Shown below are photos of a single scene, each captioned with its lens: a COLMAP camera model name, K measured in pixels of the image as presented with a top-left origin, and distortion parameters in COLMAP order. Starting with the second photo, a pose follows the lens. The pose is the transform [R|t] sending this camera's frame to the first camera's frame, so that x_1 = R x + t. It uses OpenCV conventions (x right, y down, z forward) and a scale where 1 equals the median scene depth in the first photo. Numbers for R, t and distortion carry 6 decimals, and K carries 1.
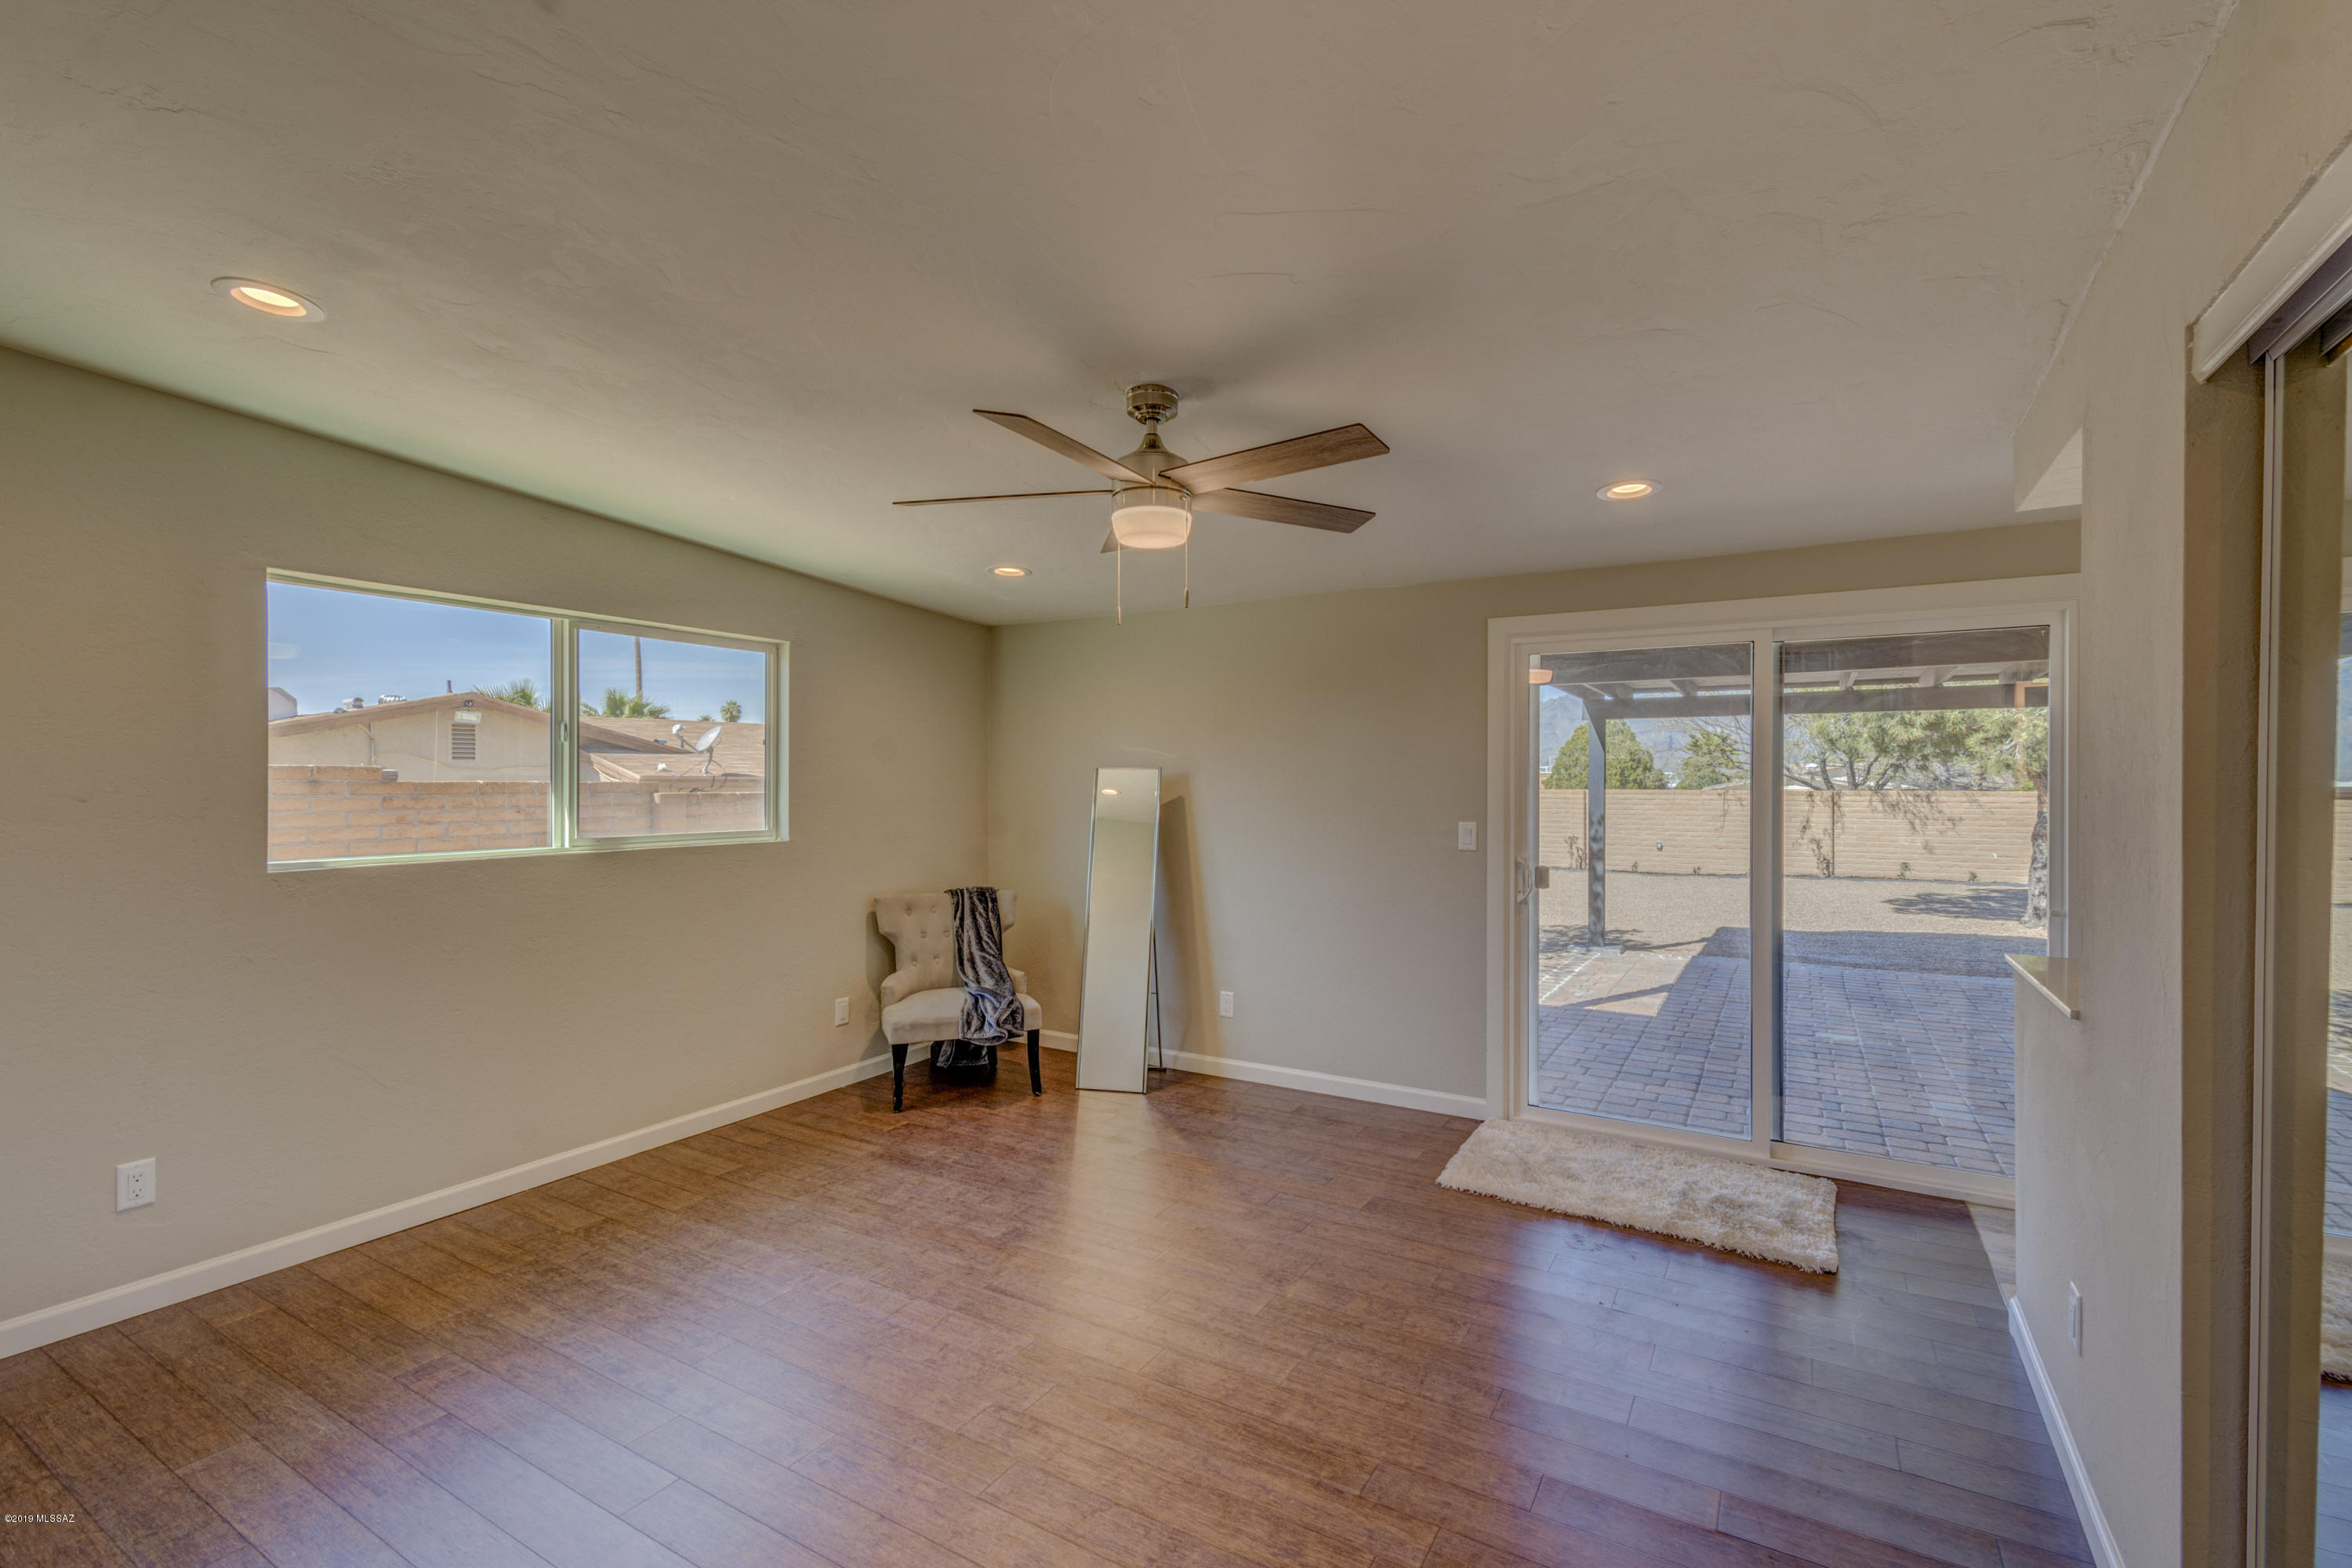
lens RADIAL K [[1036.8, 0, 1185.8], [0, 1036.8, 784.8], [0, 0, 1]] dist [0.020322, -0.009054]
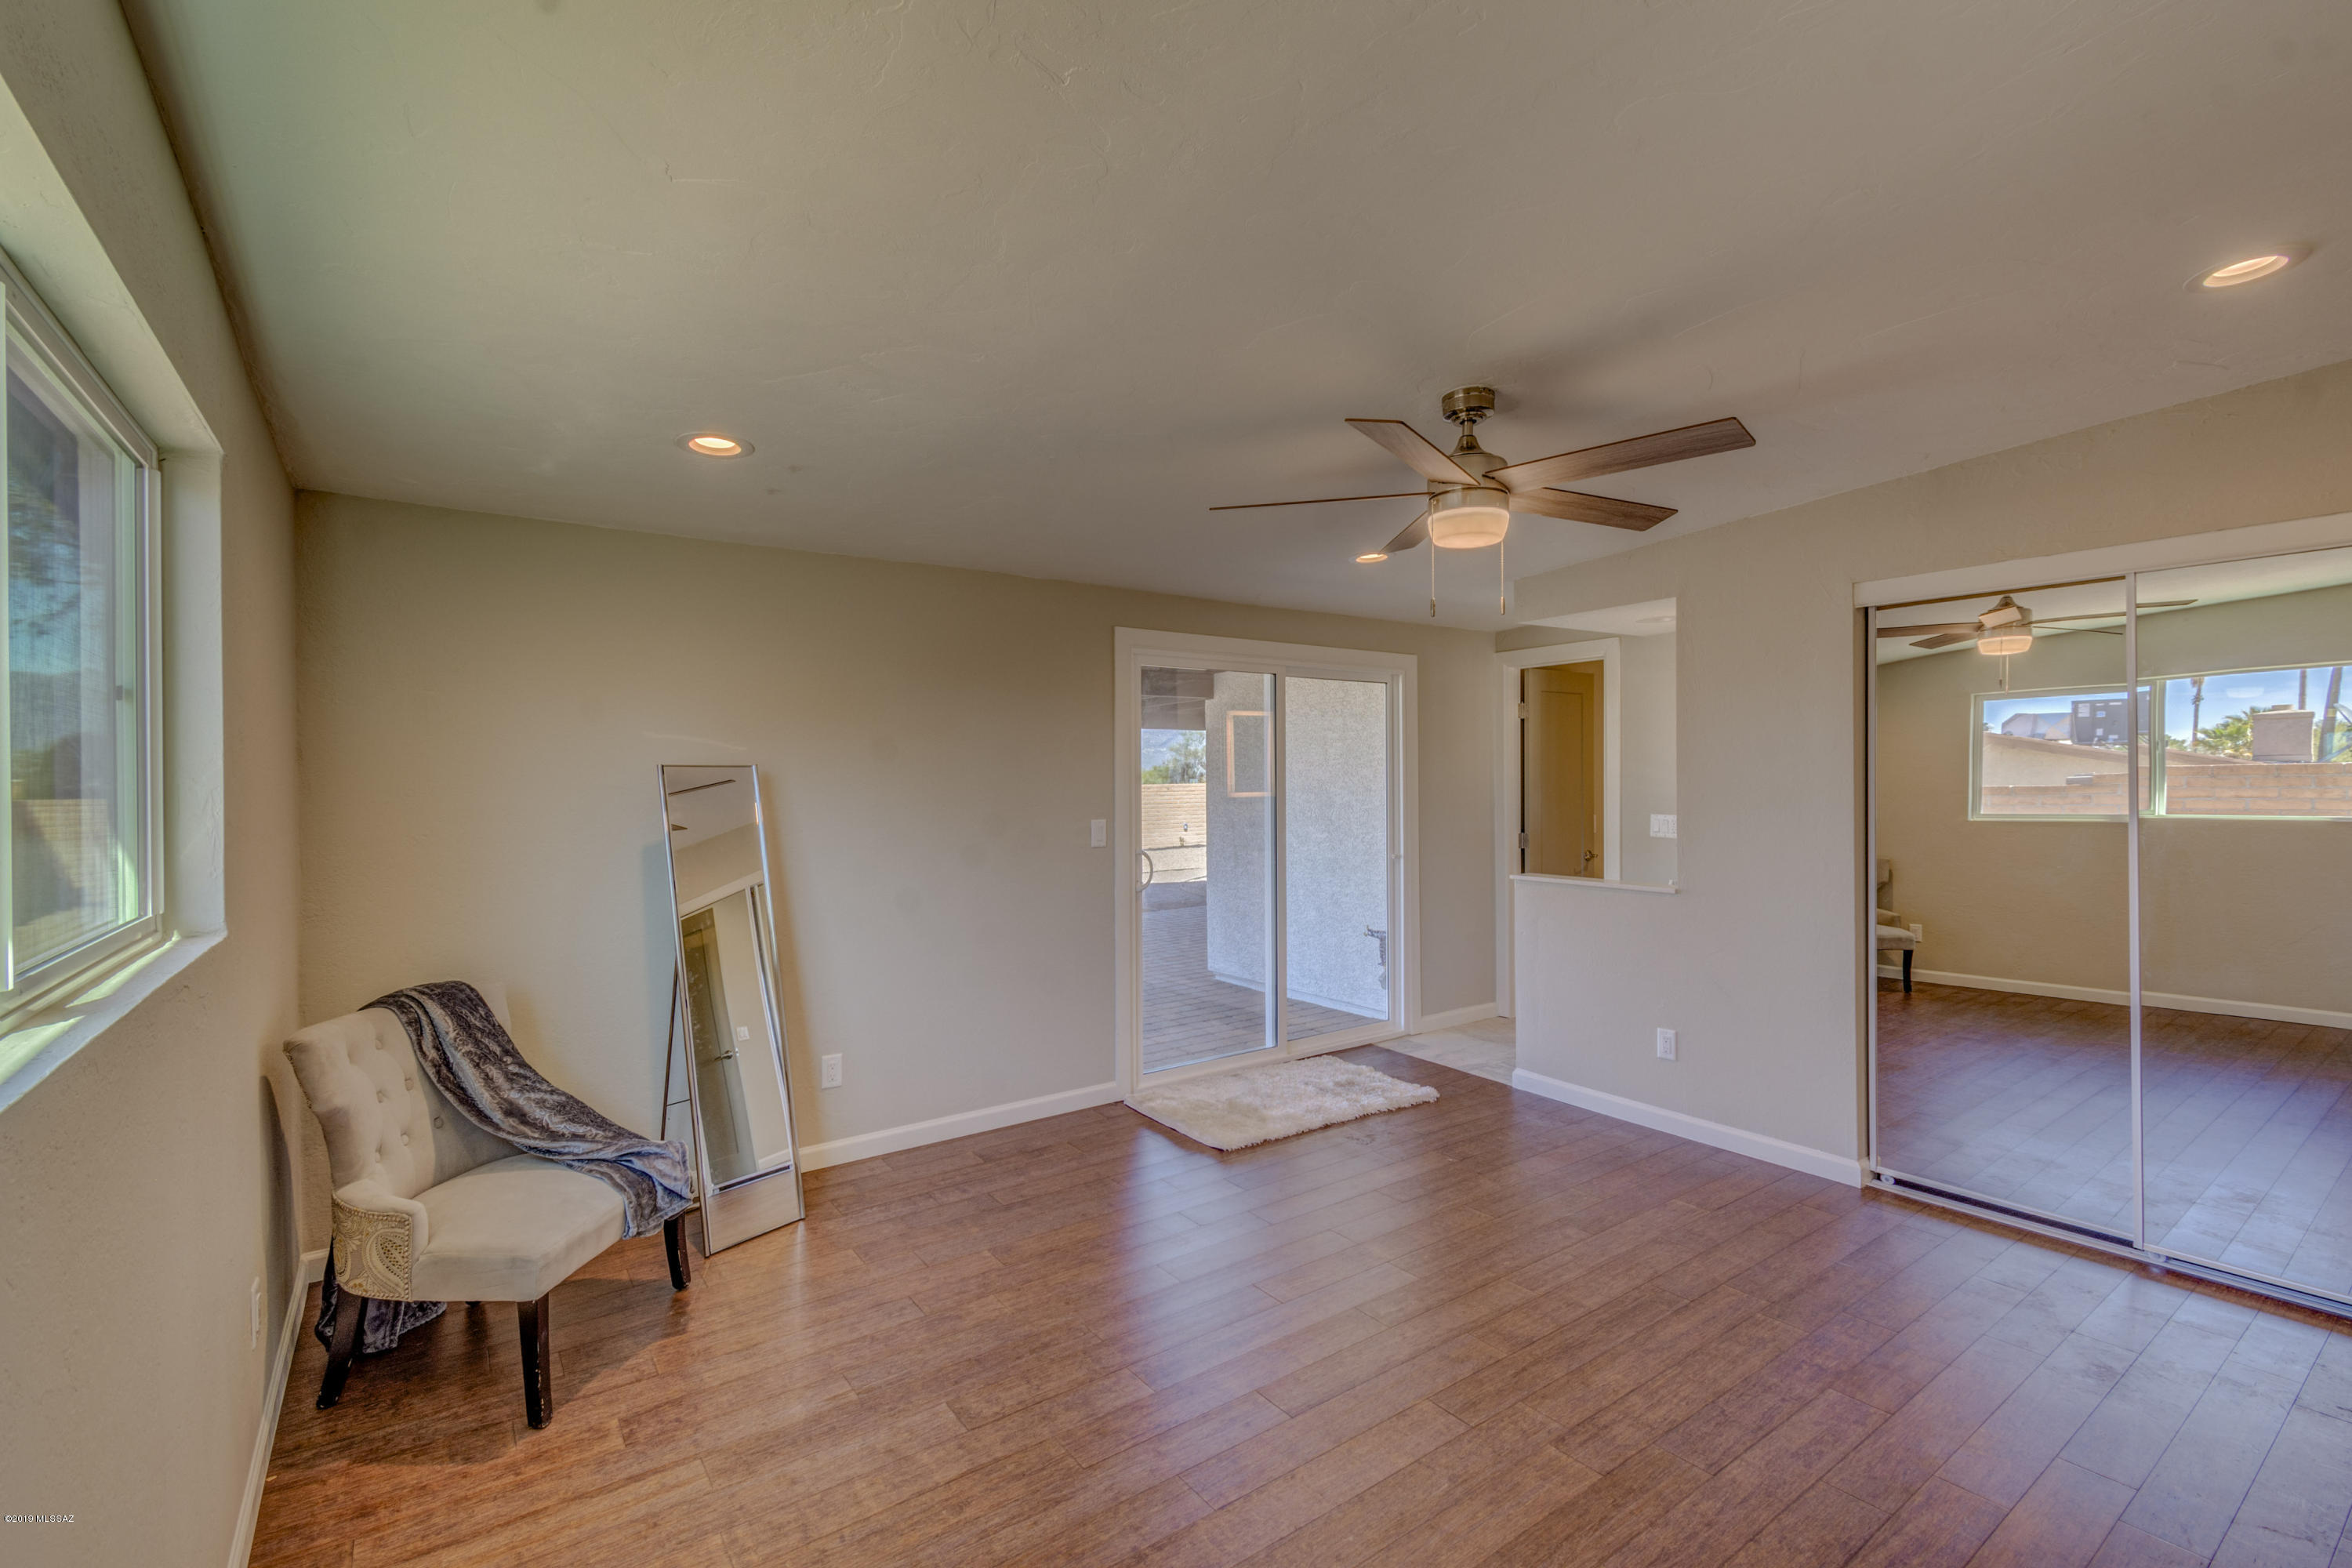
lens RADIAL K [[1036.8, 0, 1175.9], [0, 1036.8, 782.8], [0, 0, 1]] dist [0.020322, -0.009054]
pose [[0.400215, -0.008208, 0.916385, -0.656414], [0.016782, 0.999858, 0.001626, -0.001164], [-0.916268, 0.014728, 0.400296, 0.521131]]
